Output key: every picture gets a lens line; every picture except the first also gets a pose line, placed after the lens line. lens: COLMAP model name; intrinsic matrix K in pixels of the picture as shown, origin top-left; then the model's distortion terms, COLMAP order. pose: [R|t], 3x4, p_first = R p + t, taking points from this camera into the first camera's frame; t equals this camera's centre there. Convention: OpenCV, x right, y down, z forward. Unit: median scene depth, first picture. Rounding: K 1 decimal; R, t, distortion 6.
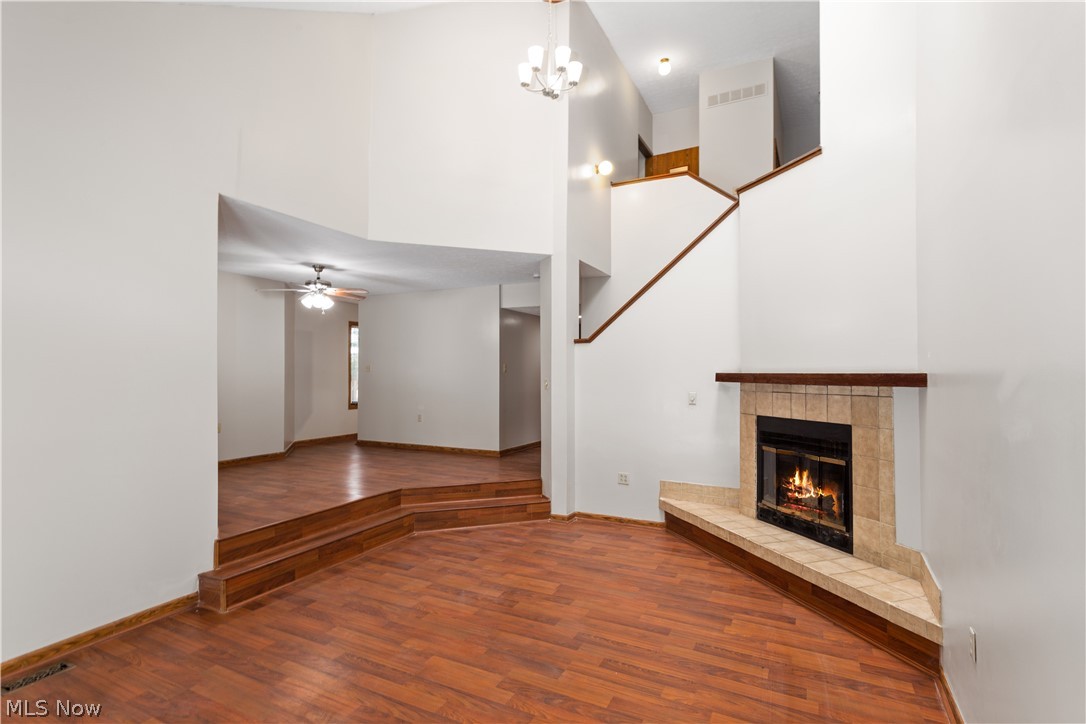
lens RADIAL K [[522.7, 0, 542.0], [0, 522.7, 365.3], [0, 0, 1]] dist [0.002075, 0.000582]
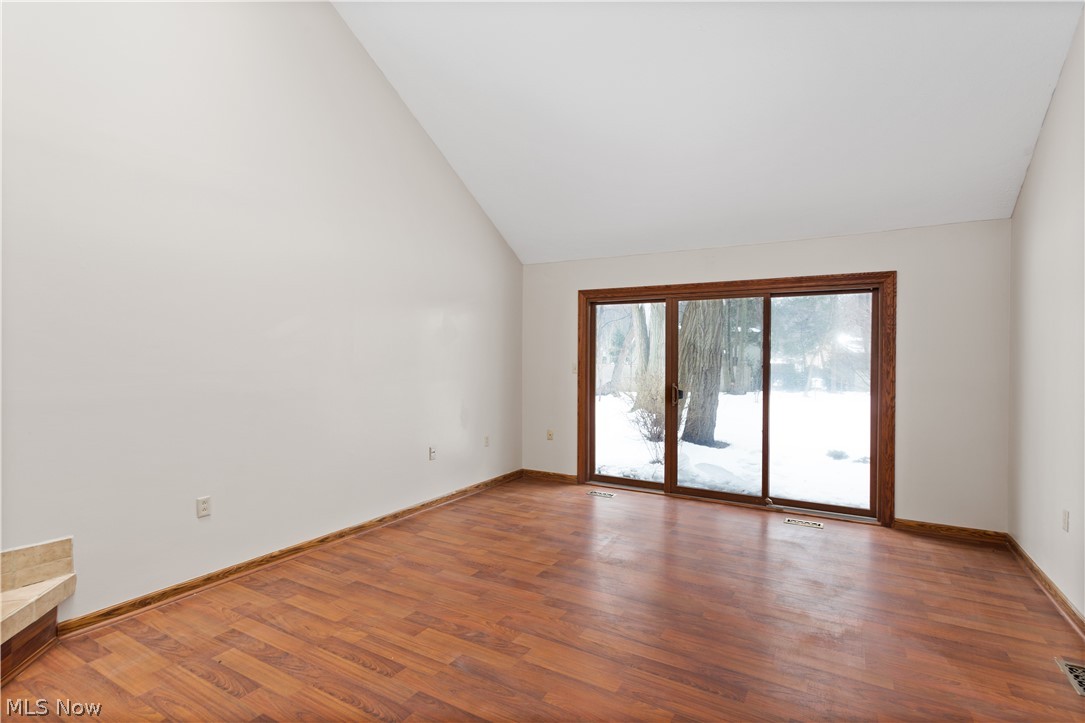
lens RADIAL K [[522.2, 0, 540.4], [0, 522.2, 359.4], [0, 0, 1]] dist [0.002075, 0.000582]
pose [[-0.997760, -0.004479, 0.066750, -0.052163], [-0.004677, 0.999985, -0.002820, 0.031689], [-0.066736, -0.003126, -0.997766, 0.610277]]
